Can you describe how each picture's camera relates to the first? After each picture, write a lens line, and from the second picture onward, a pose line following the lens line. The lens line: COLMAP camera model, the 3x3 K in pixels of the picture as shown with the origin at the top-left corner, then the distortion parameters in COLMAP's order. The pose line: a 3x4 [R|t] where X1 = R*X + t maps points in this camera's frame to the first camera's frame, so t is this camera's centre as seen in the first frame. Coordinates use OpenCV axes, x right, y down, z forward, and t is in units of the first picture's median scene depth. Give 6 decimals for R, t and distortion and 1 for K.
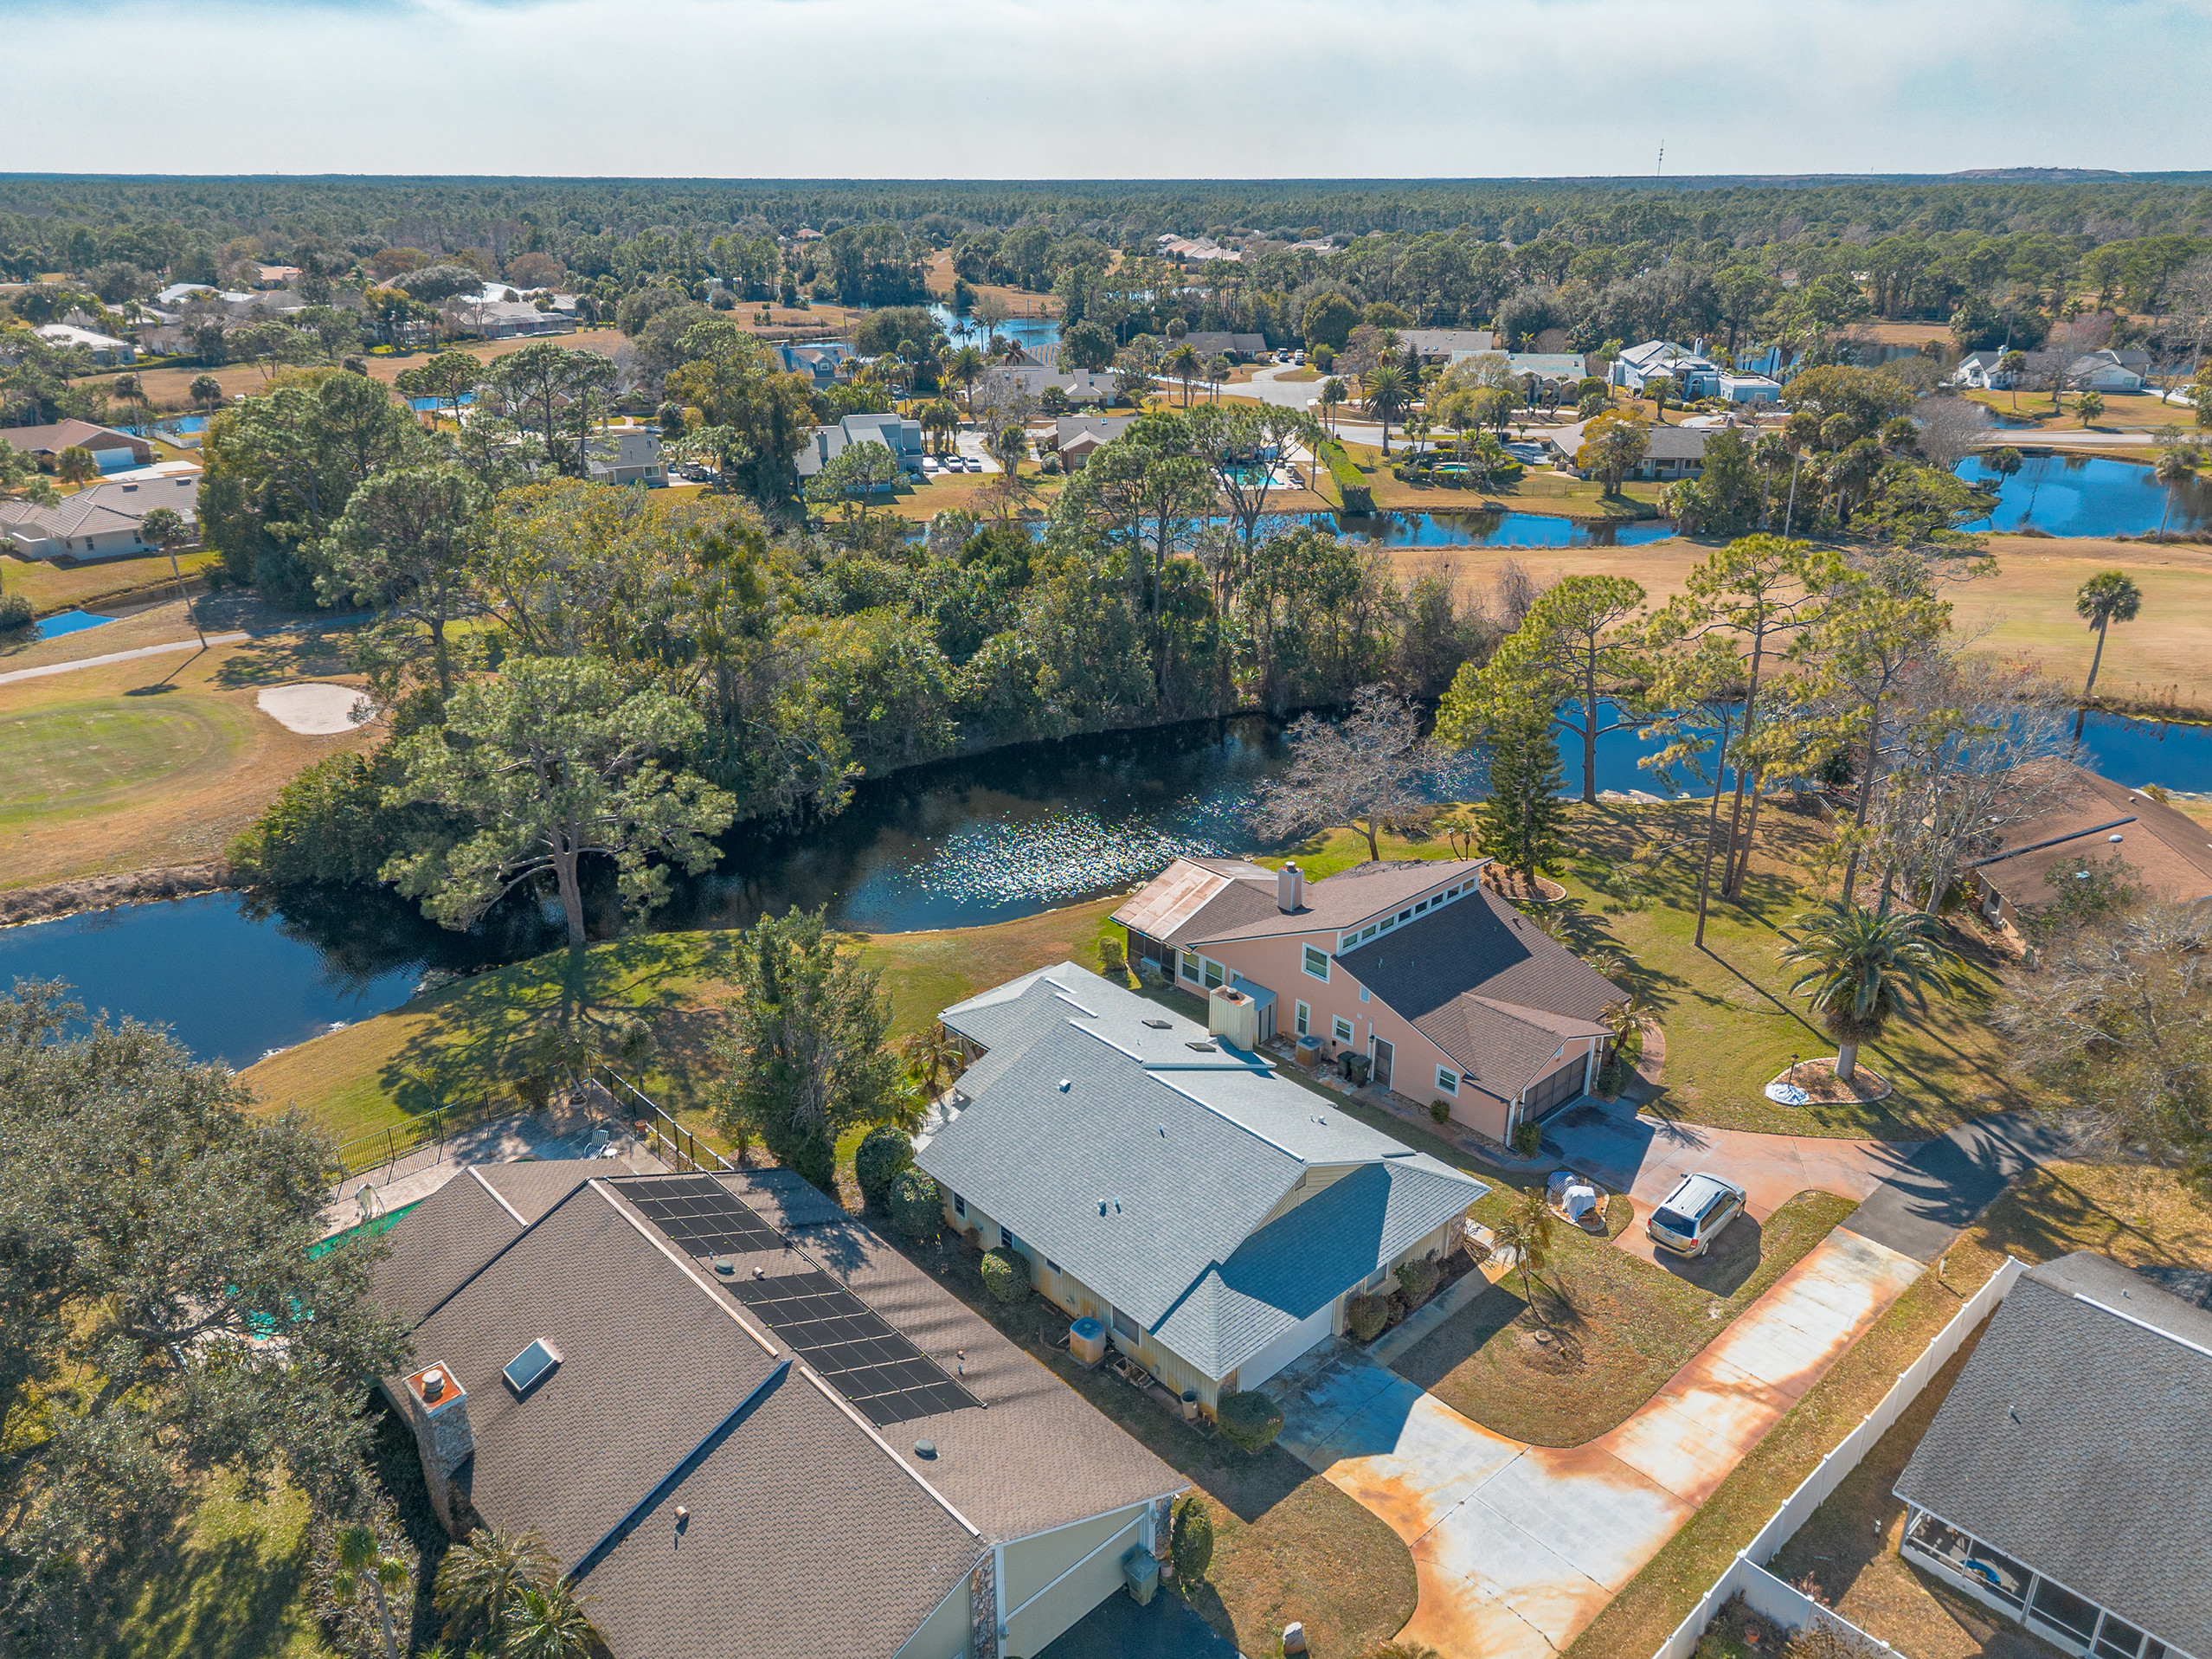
lens RADIAL K [[1558.7, 0, 1102.0], [0, 1558.7, 842.9], [0, 0, 1]] dist [0.121778, -0.156411]
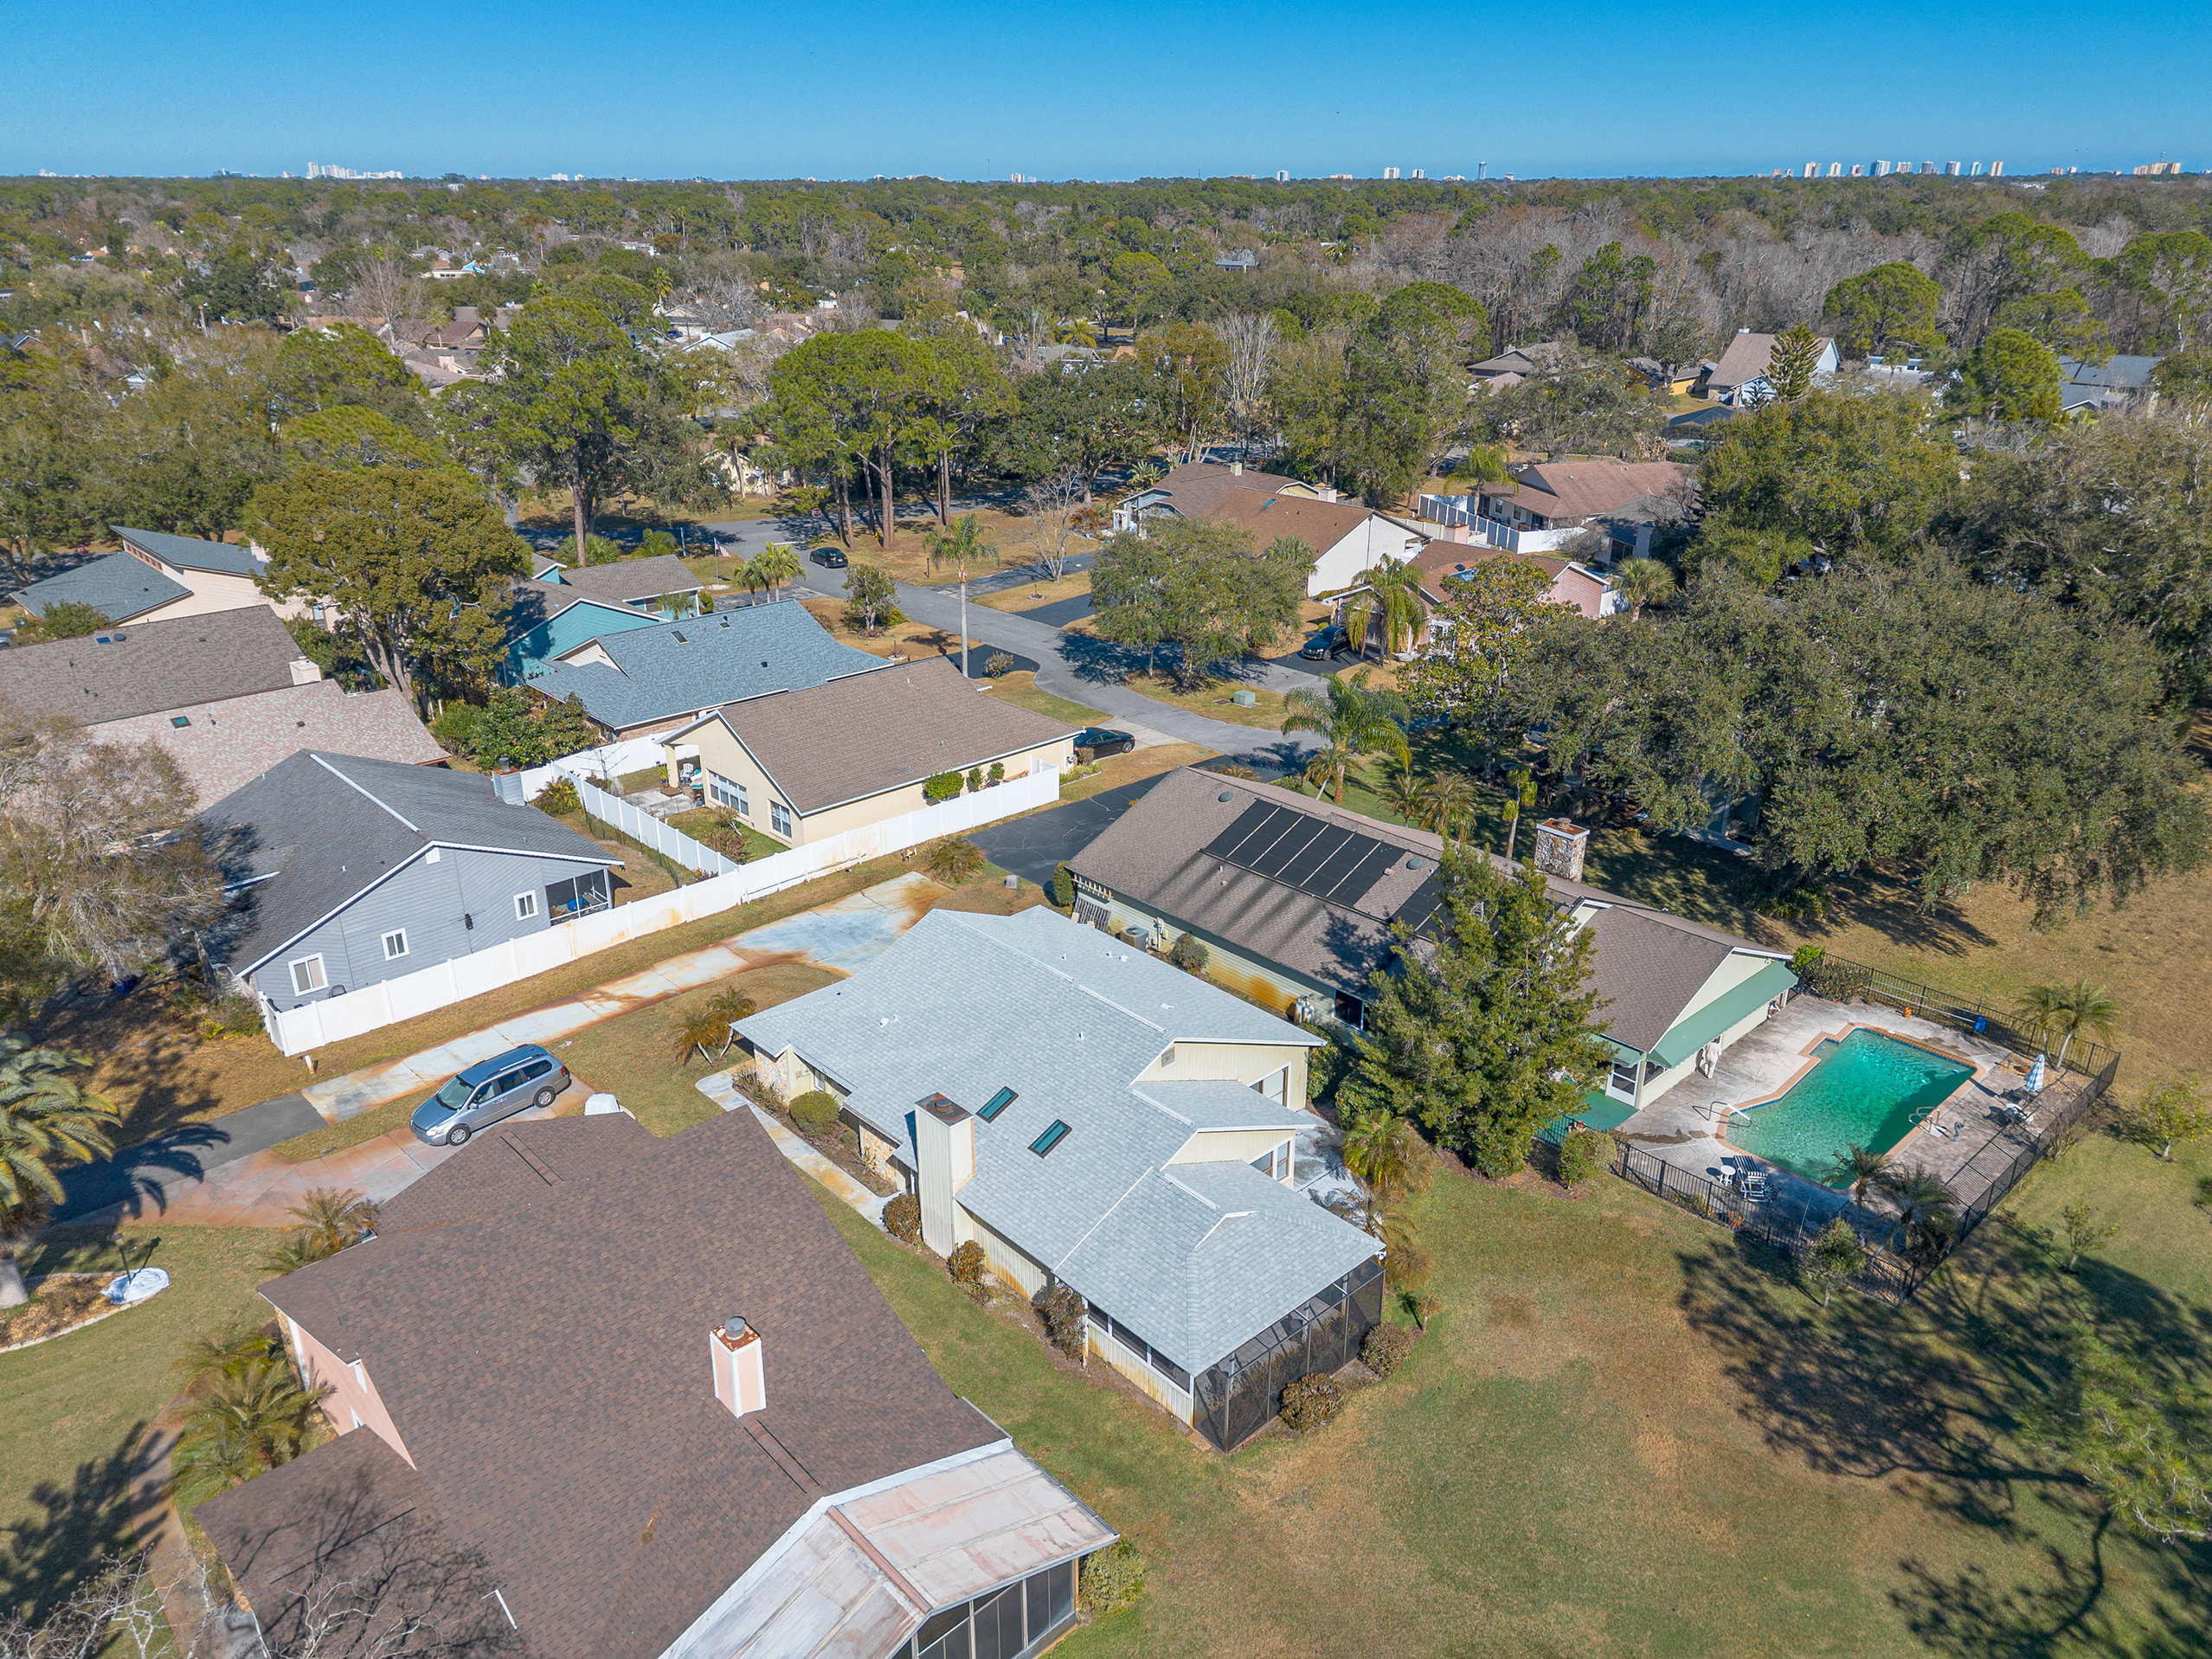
lens RADIAL K [[1568.5, 0, 1096.0], [0, 1568.5, 823.1], [0, 0, 1]] dist [0.118573, -0.111058]
pose [[-0.999962, 0.001466, 0.008638, 0.008128], [0.007162, 0.704720, 0.709449, -0.563959], [-0.005047, 0.709484, -0.704703, 1.587216]]
